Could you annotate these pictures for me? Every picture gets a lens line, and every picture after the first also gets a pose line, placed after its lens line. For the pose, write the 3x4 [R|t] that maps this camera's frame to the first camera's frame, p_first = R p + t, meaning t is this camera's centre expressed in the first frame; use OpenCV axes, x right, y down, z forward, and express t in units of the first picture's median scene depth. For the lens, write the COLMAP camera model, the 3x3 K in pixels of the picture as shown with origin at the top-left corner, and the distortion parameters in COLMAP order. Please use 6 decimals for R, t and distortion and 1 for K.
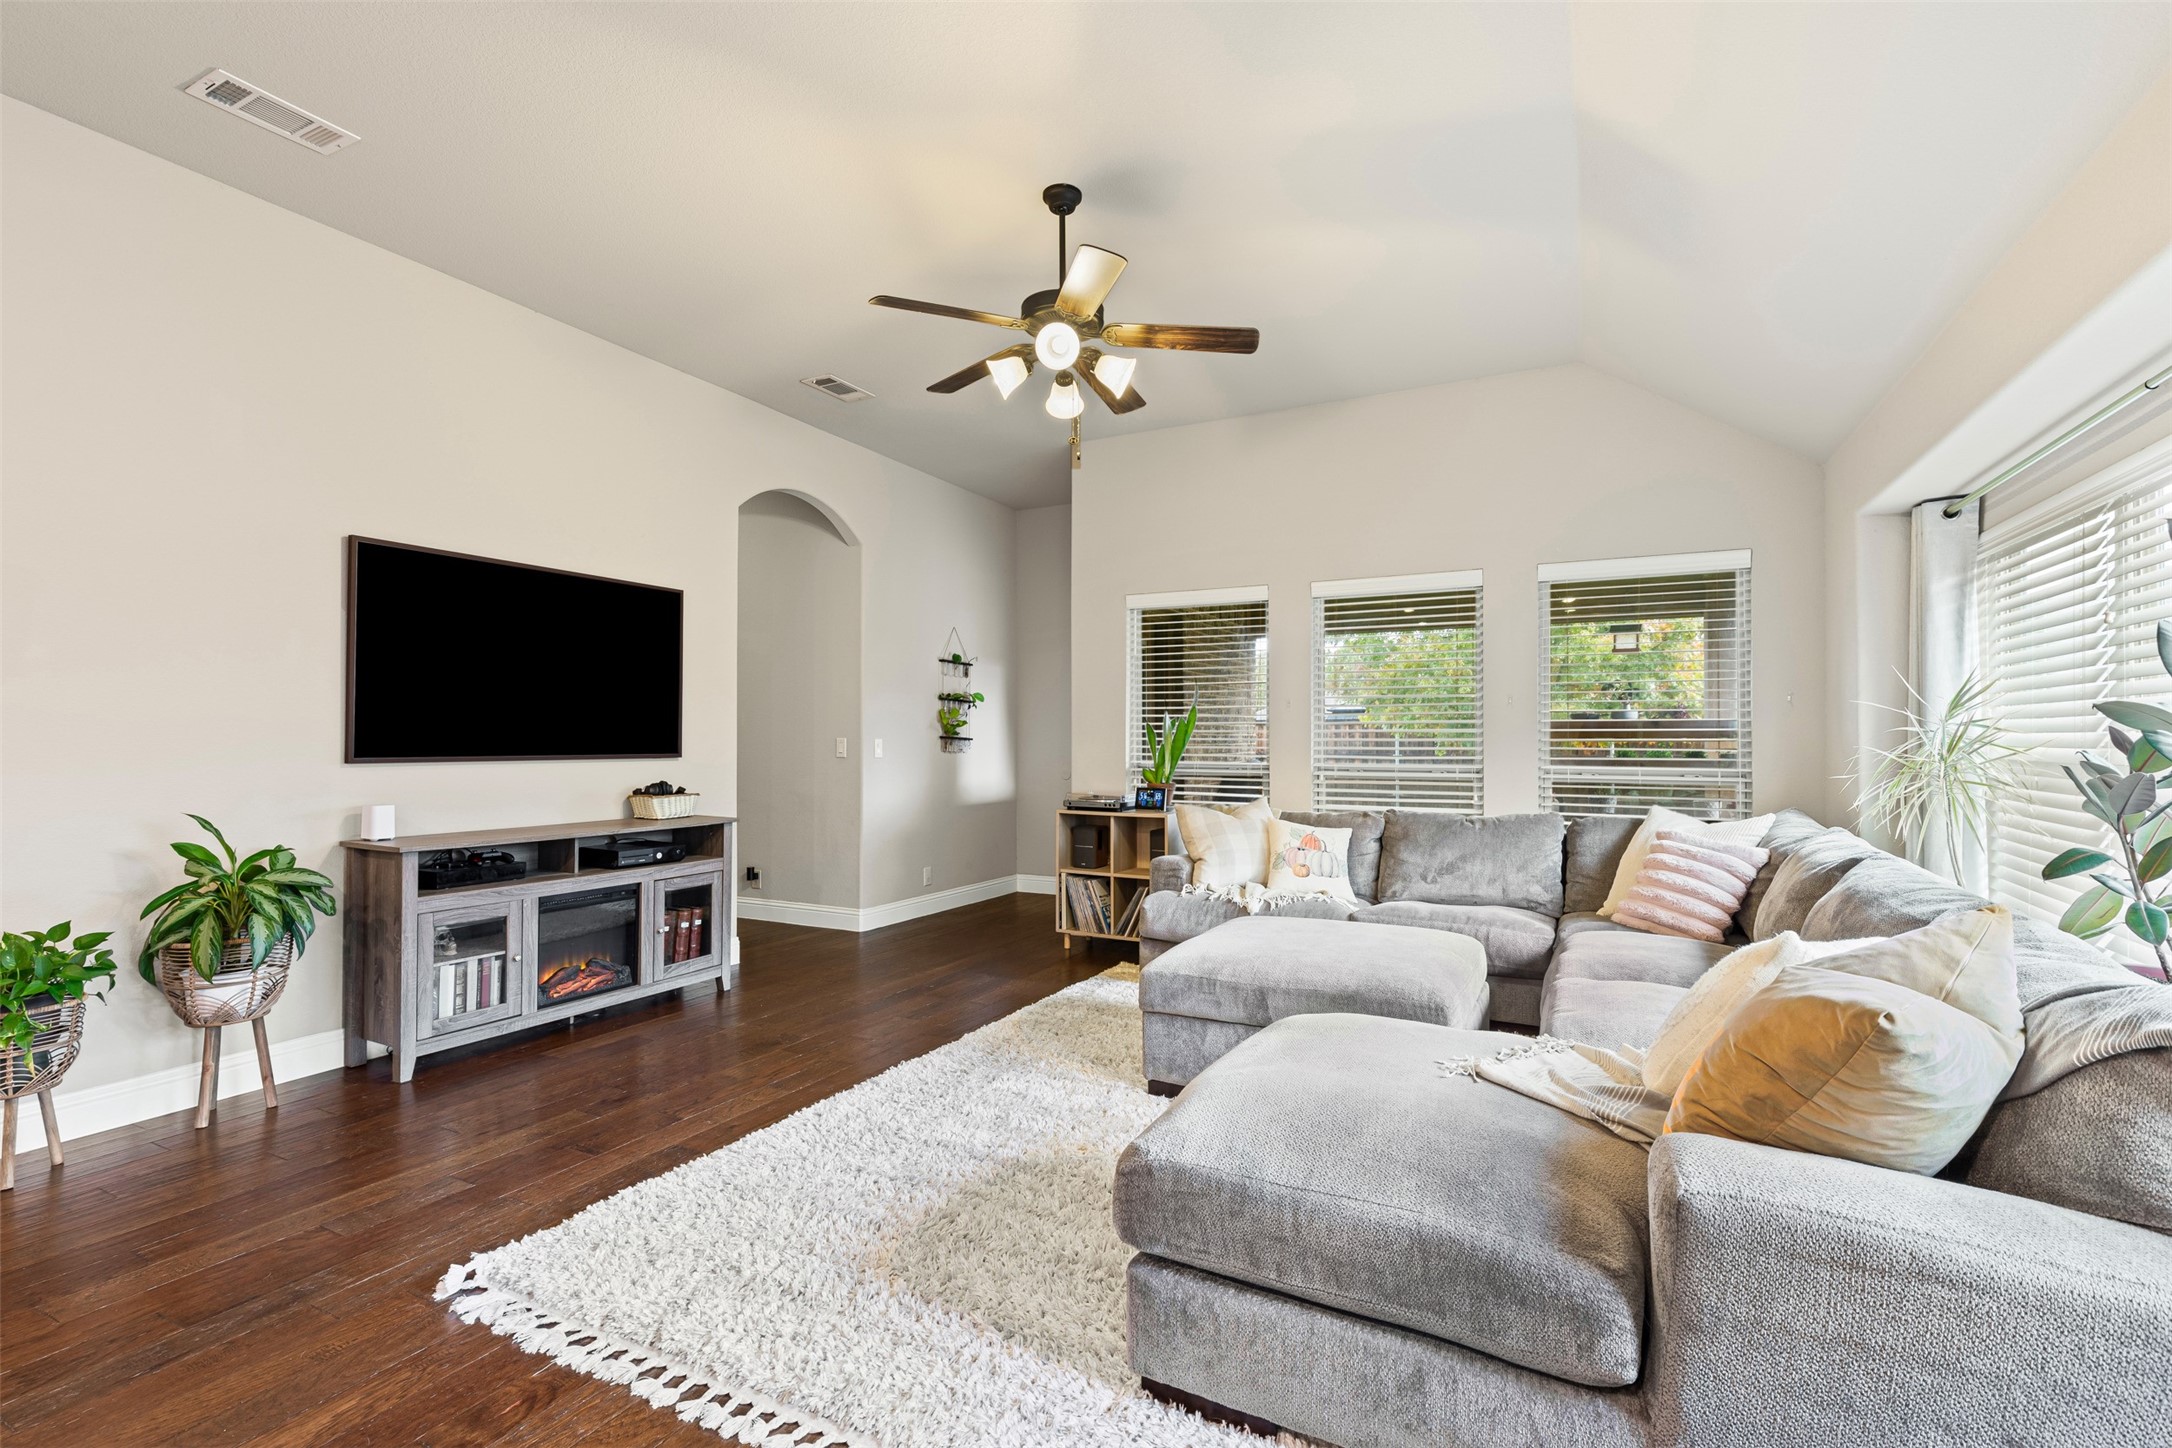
lens RADIAL K [[972.0, 0, 1083.4], [0, 972.0, 721.3], [0, 0, 1]] dist [0.008178, 0.000470]
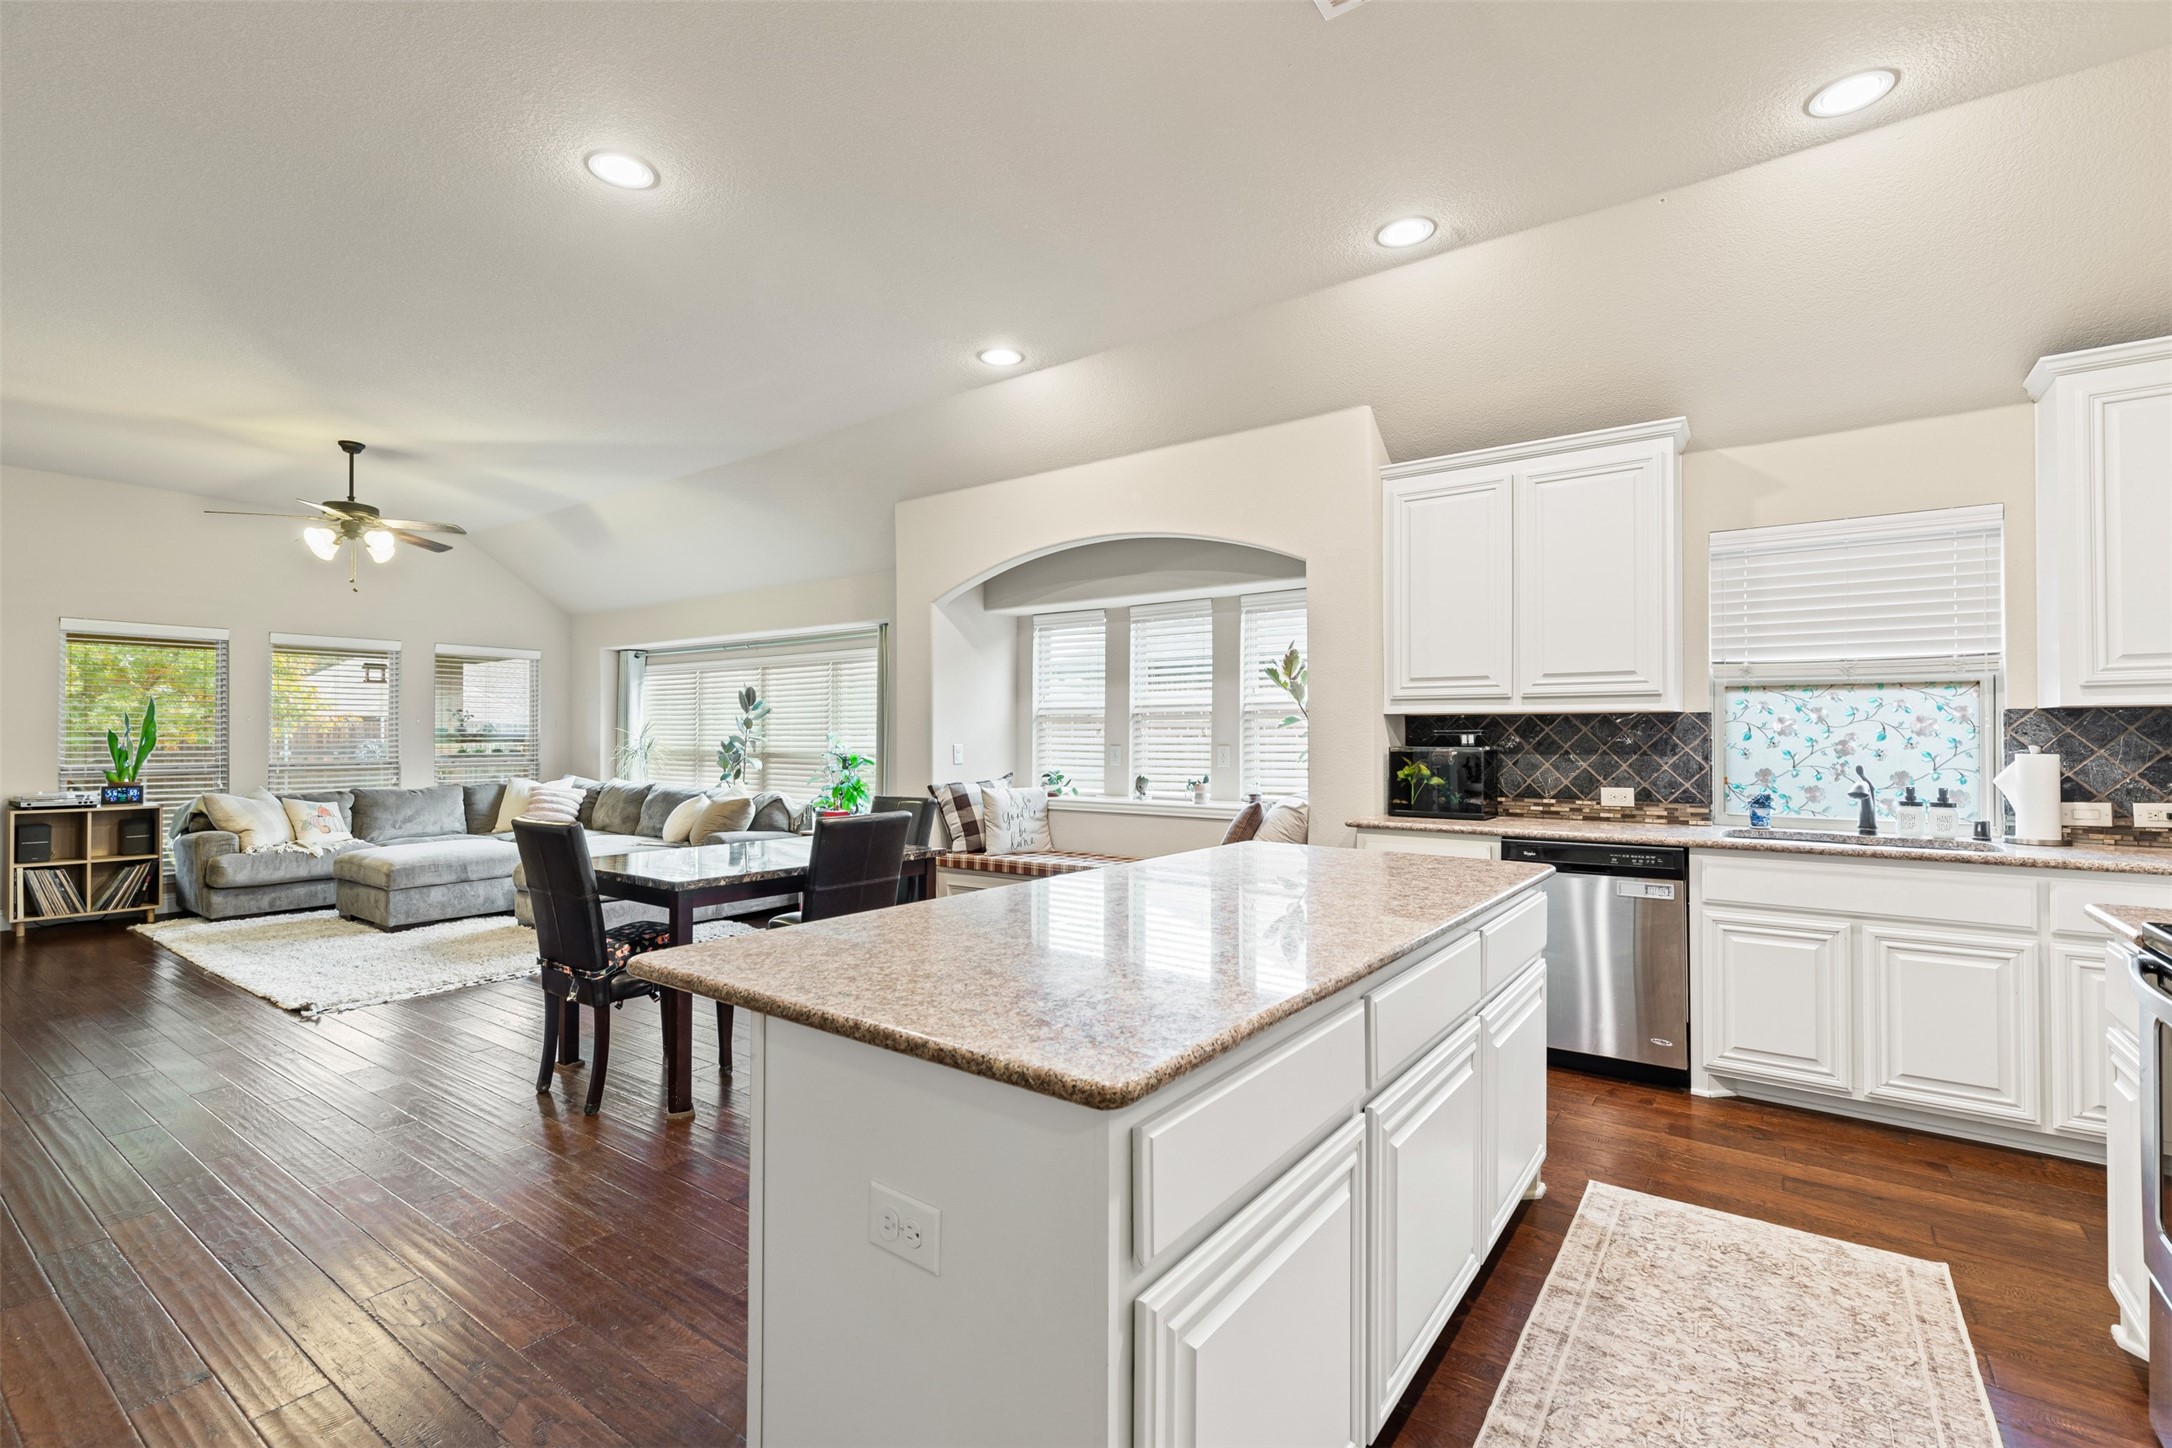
lens RADIAL K [[972.0, 0, 1083.4], [0, 972.0, 721.3], [0, 0, 1]] dist [0.008178, 0.000470]
pose [[0.158207, 0.011415, 0.987340, -1.163886], [-0.018638, 0.999790, -0.008573, -0.030135], [-0.987230, -0.017046, 0.158387, -0.459257]]
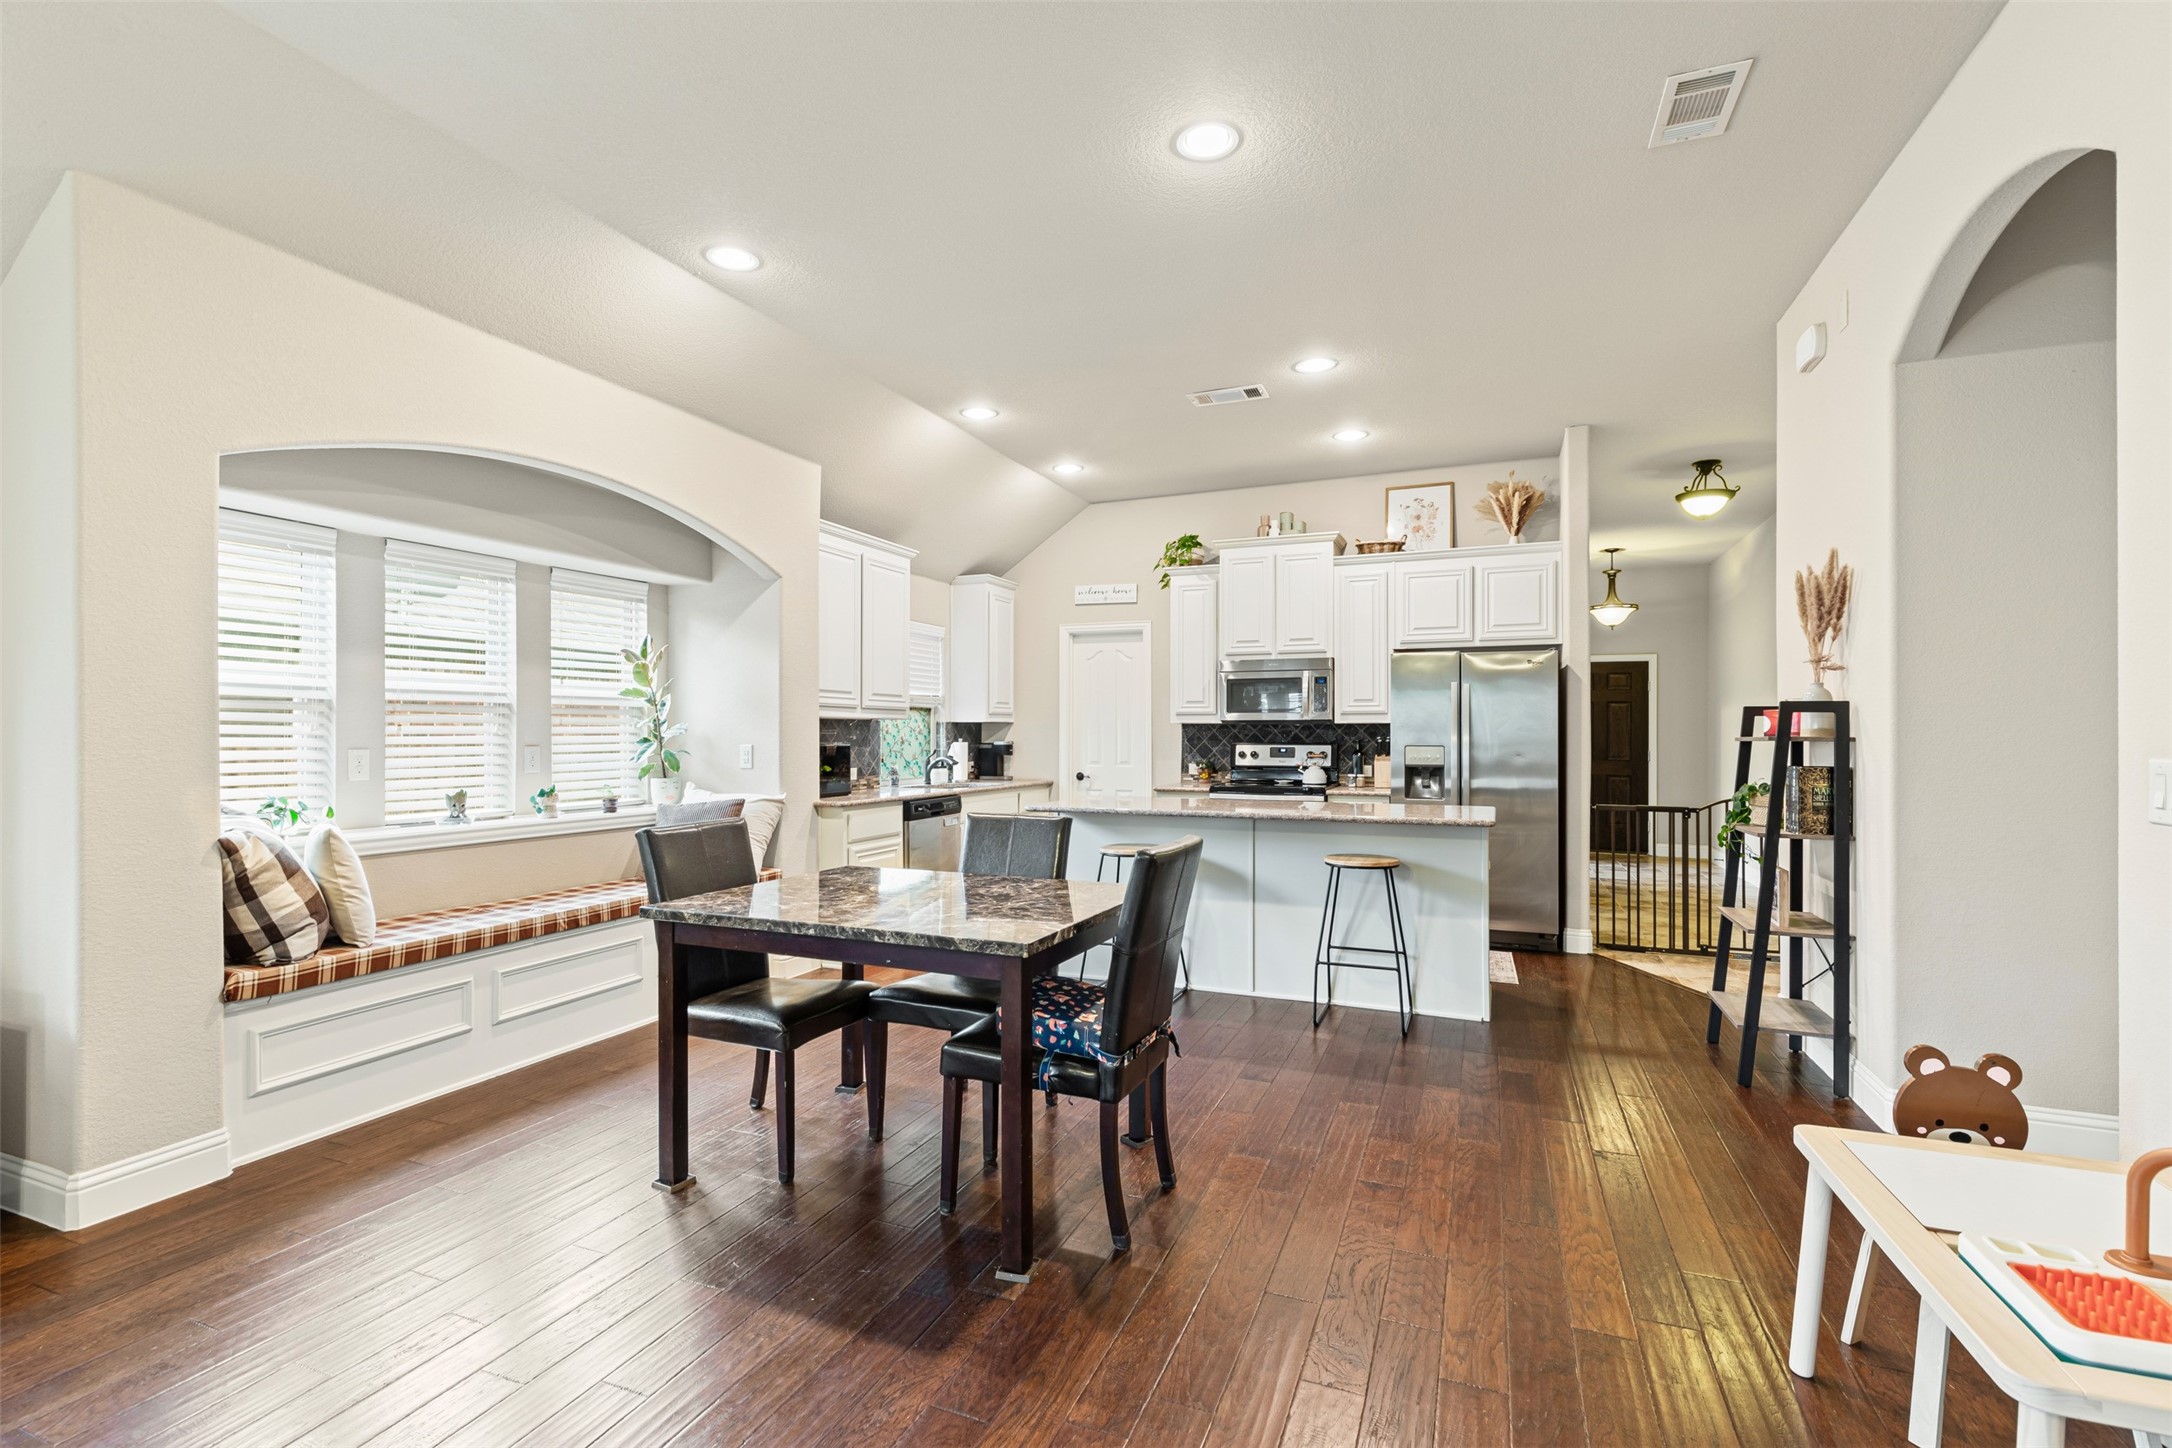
lens RADIAL K [[973.2, 0, 1086.2], [0, 973.2, 709.6], [0, 0, 1]] dist [0.010466, -0.001913]
pose [[-0.996901, -0.008313, -0.078228, -0.410524], [-0.004808, 0.998980, -0.044888, -0.007969], [0.078522, -0.044373, -0.995924, 0.610135]]
